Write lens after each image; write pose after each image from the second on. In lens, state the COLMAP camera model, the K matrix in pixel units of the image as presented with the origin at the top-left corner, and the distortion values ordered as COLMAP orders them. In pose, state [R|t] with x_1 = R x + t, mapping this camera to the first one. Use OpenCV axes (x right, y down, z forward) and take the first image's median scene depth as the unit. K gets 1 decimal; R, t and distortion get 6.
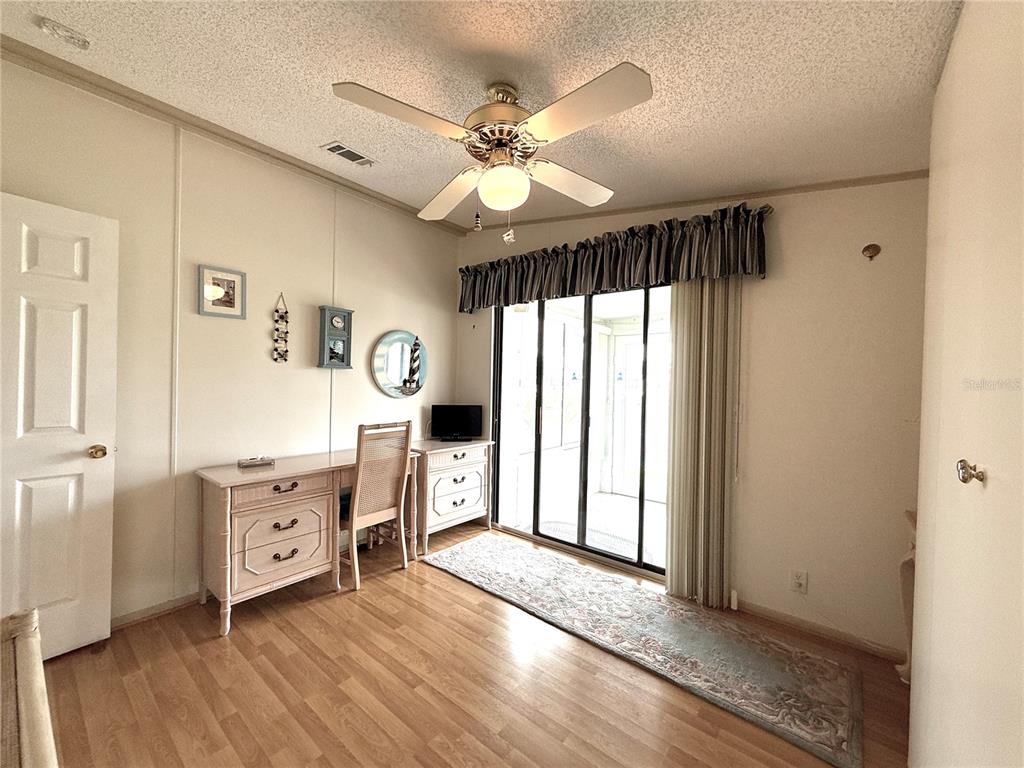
lens RADIAL K [[413.6, 0, 512.0], [0, 413.6, 384.0], [0, 0, 1]] dist [-0.000777, -0.000063]
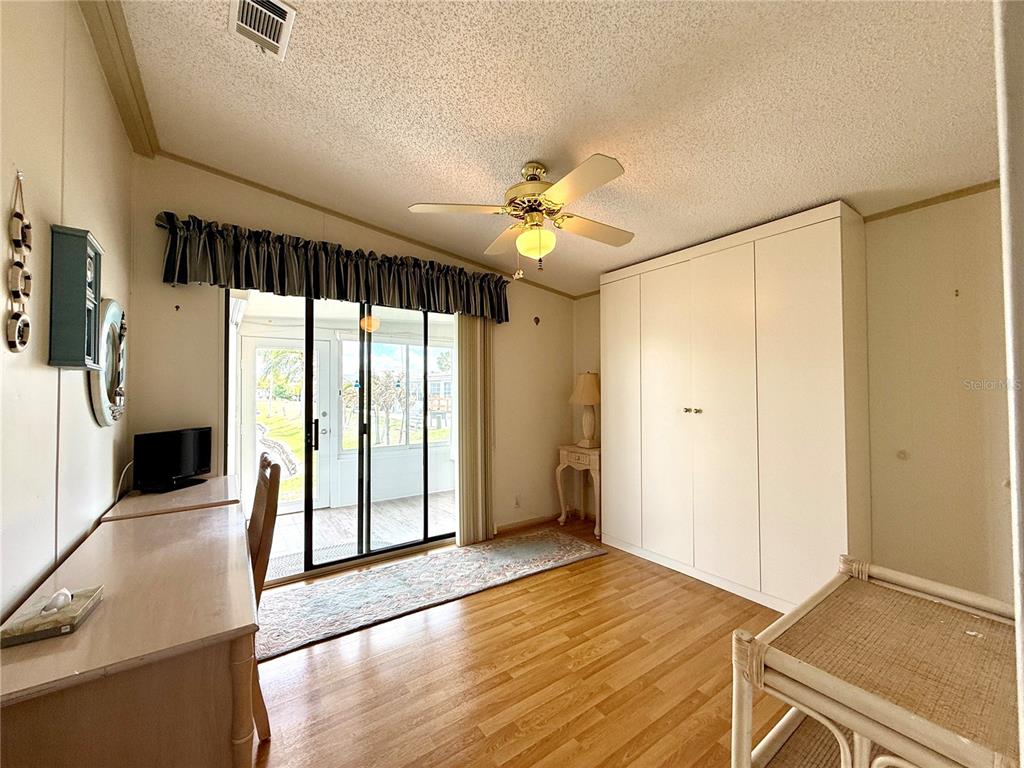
lens RADIAL K [[413.6, 0, 512.0], [0, 413.6, 384.0], [0, 0, 1]] dist [-0.000777, -0.000063]
pose [[0.257813, -0.003290, 0.966189, -0.854892], [0.016791, 0.999858, -0.001075, -0.013347], [-0.966049, 0.016500, 0.257832, 0.482666]]
